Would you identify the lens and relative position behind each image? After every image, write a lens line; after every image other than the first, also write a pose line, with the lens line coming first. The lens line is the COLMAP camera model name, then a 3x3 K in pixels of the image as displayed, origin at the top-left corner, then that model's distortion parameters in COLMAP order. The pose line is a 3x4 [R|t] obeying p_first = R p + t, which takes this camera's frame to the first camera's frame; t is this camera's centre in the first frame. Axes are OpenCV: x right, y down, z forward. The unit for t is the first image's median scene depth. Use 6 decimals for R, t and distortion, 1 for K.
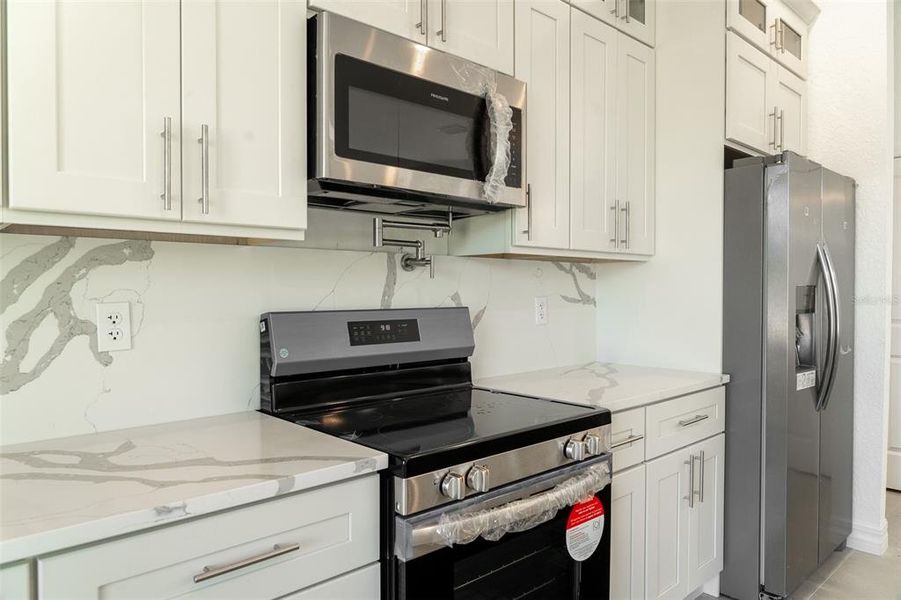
lens RADIAL K [[617.1, 0, 450.5], [0, 617.1, 300.0], [0, 0, 1]] dist [-0.007328, -0.004212]
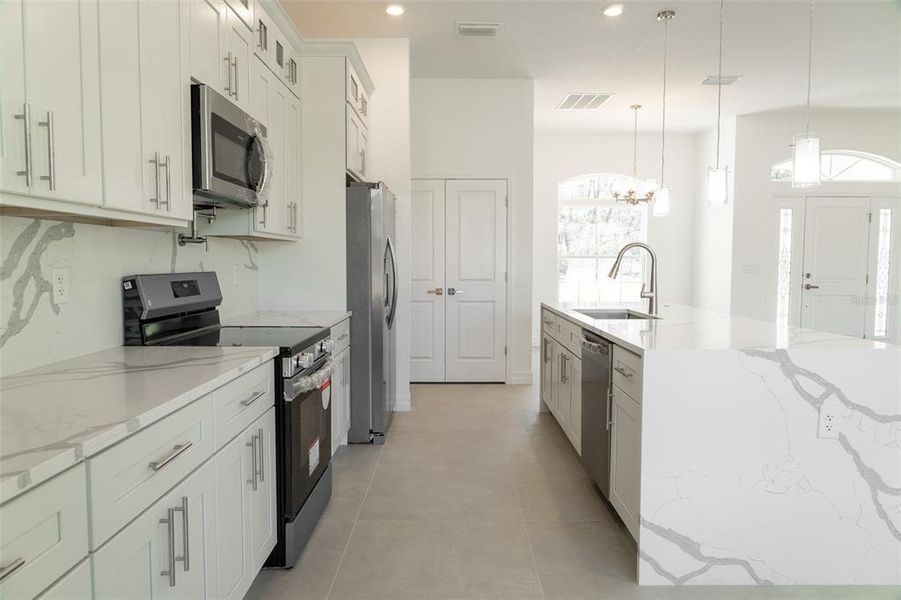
lens RADIAL K [[617.1, 0, 450.5], [0, 617.1, 300.0], [0, 0, 1]] dist [-0.007328, -0.004212]
pose [[0.686870, -0.045165, 0.725376, -0.764235], [0.012053, 0.998638, 0.050766, 0.013202], [-0.726680, -0.026127, 0.686479, -0.459376]]
